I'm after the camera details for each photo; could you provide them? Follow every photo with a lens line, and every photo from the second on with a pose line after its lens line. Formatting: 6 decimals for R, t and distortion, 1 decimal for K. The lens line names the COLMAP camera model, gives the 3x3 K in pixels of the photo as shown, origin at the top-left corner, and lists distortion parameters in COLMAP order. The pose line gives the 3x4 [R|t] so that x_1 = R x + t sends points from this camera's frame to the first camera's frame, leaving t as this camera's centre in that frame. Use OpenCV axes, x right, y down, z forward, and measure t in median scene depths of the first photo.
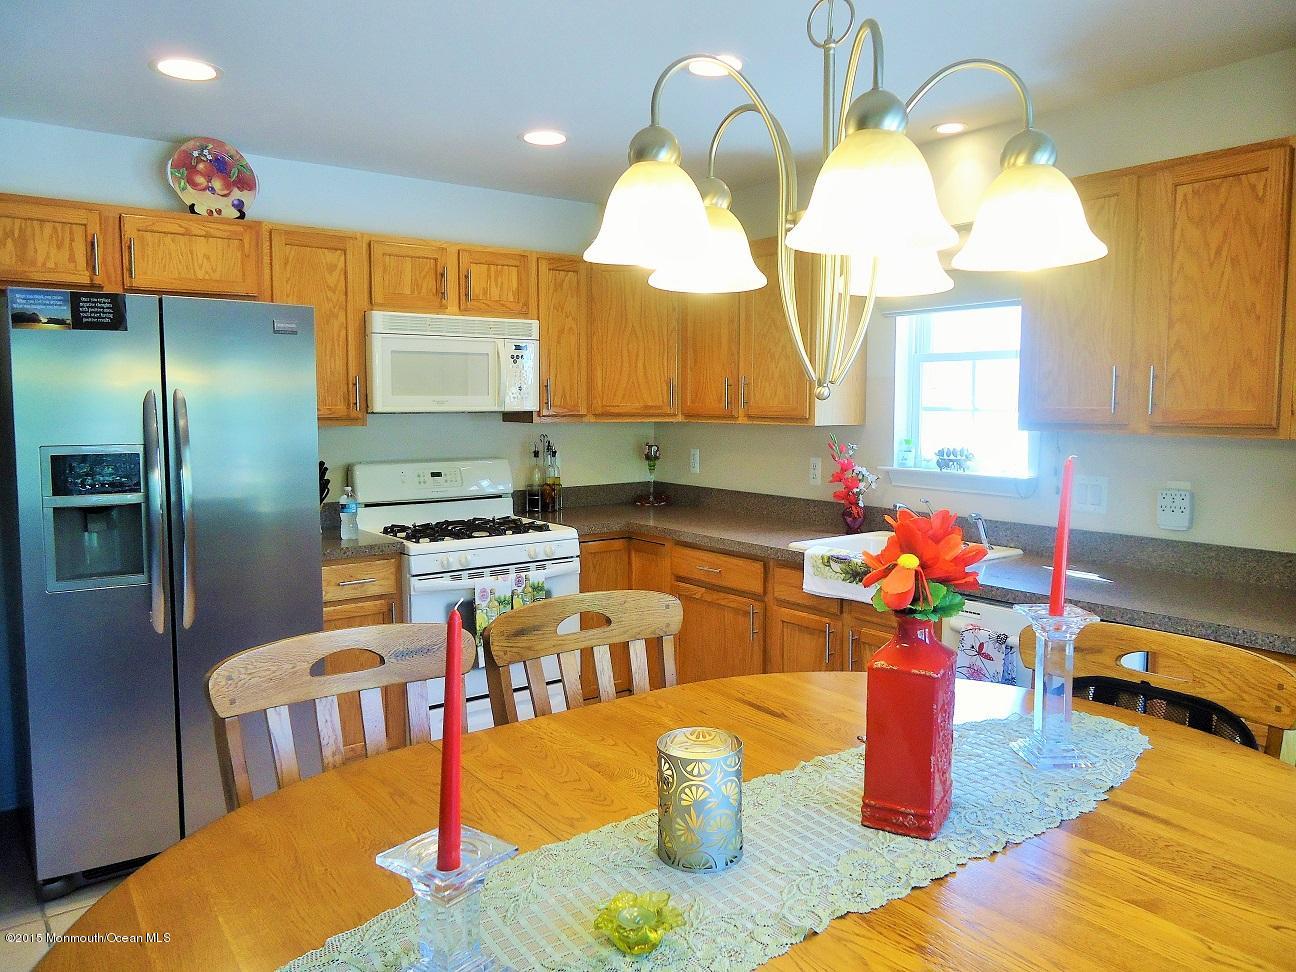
lens RADIAL K [[940.3, 0, 655.0], [0, 940.3, 486.3], [0, 0, 1]] dist [-0.003396, 0.002763]
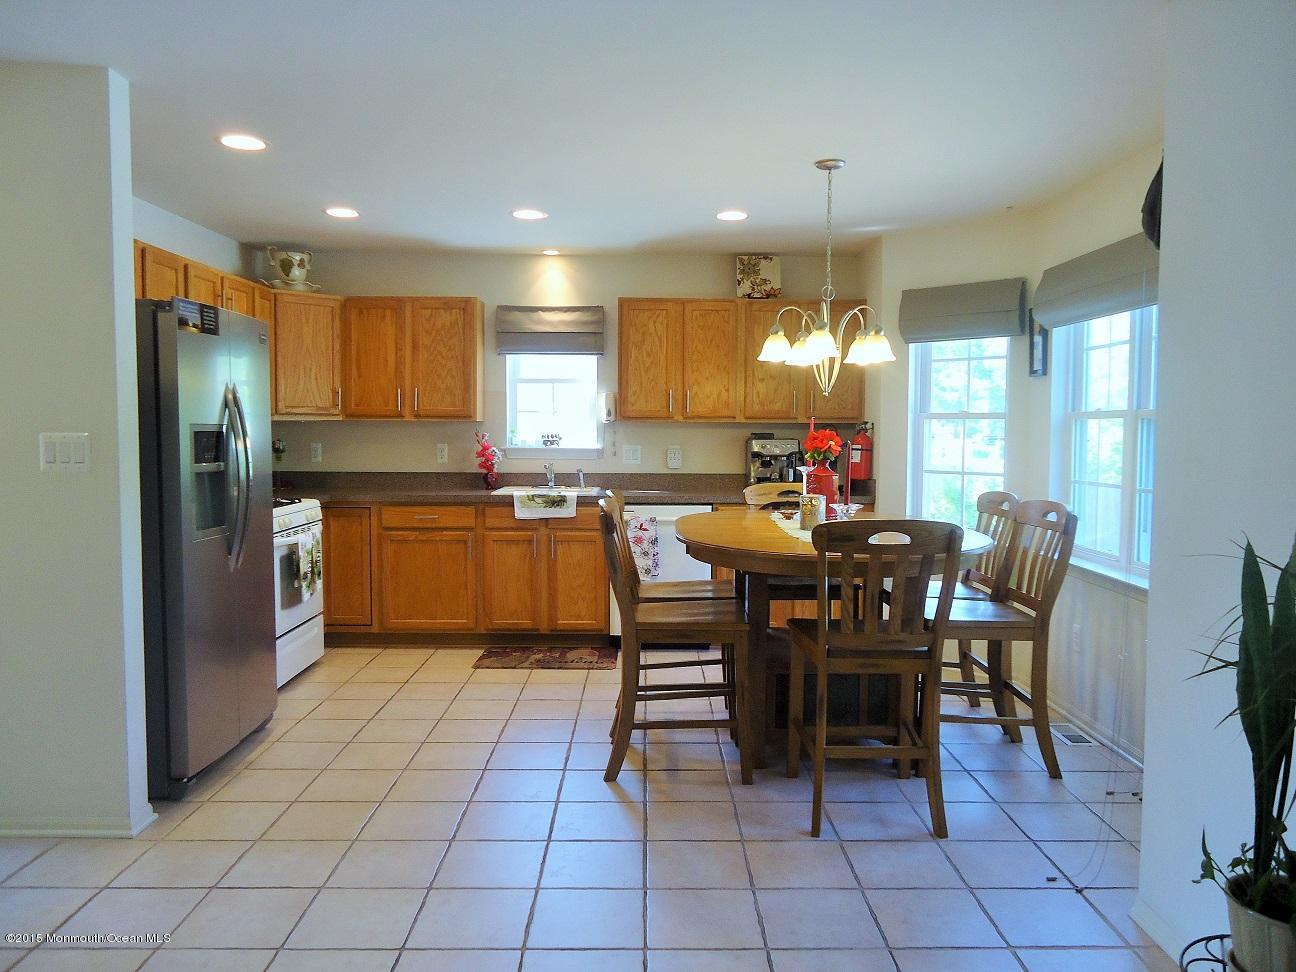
lens RADIAL K [[940.3, 0, 646.2], [0, 940.3, 482.9], [0, 0, 1]] dist [-0.003396, 0.002763]
pose [[0.603885, -0.044178, 0.795846, -1.010874], [0.067699, 0.997698, 0.004013, 0.057330], [-0.794192, 0.051455, 0.605485, -0.194062]]
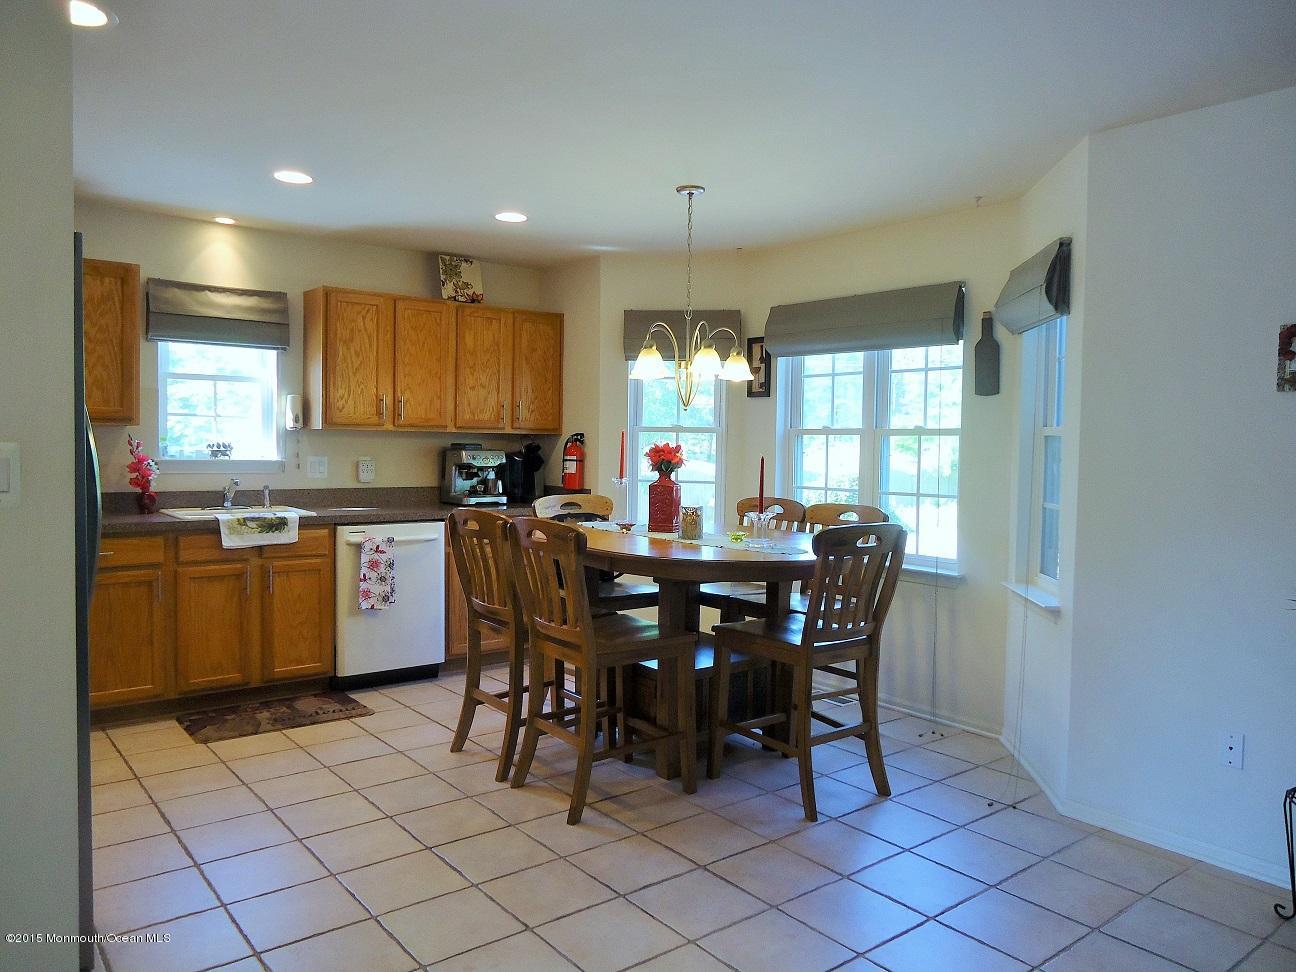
lens RADIAL K [[940.3, 0, 647.2], [0, 940.3, 484.2], [0, 0, 1]] dist [-0.003396, 0.002763]
pose [[-0.019601, -0.045174, 0.998787, -1.165369], [0.074717, 0.996119, 0.046520, 0.004178], [-0.997012, 0.075538, -0.016149, 0.407849]]
